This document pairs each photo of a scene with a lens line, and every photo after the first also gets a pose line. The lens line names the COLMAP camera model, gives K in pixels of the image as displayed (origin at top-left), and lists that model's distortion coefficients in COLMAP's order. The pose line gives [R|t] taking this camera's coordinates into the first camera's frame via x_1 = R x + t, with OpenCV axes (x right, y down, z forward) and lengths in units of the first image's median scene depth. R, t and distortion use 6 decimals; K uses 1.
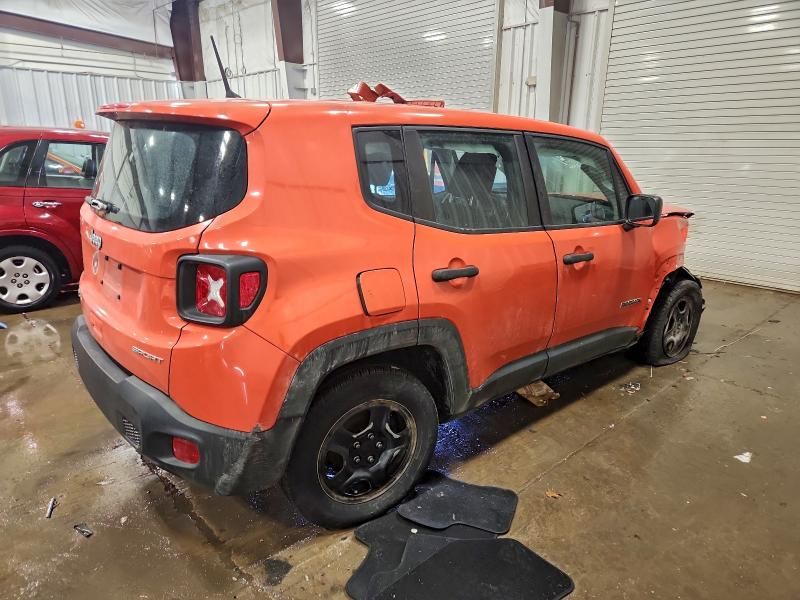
lens RADIAL K [[540.1, 0, 401.4], [0, 540.1, 297.7], [0, 0, 1]] dist [0.028057, -0.007649]
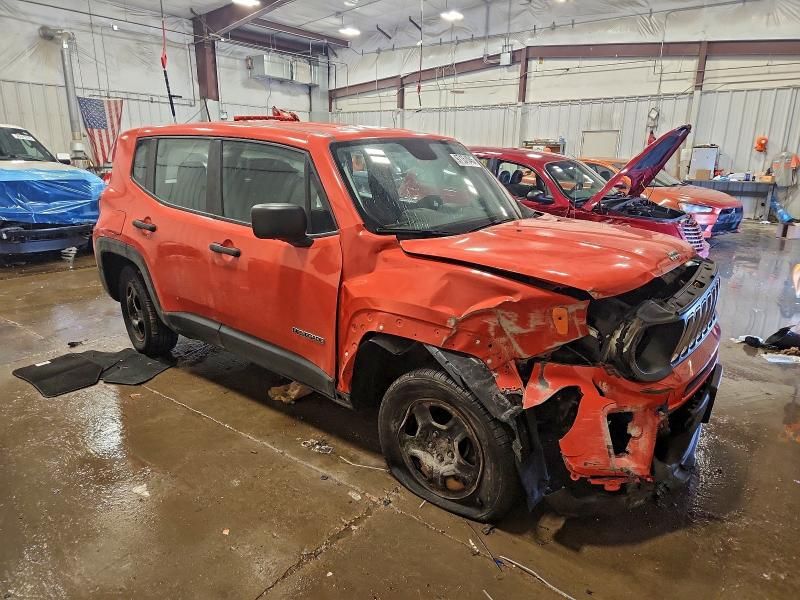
lens RADIAL K [[540.1, 0, 402.5], [0, 540.1, 297.4], [0, 0, 1]] dist [0.028057, -0.007649]
pose [[0.182430, 0.246773, -0.951747, 1.242670], [-0.280542, 0.940815, 0.190165, -0.248557], [0.942346, 0.232313, 0.240863, 0.938751]]
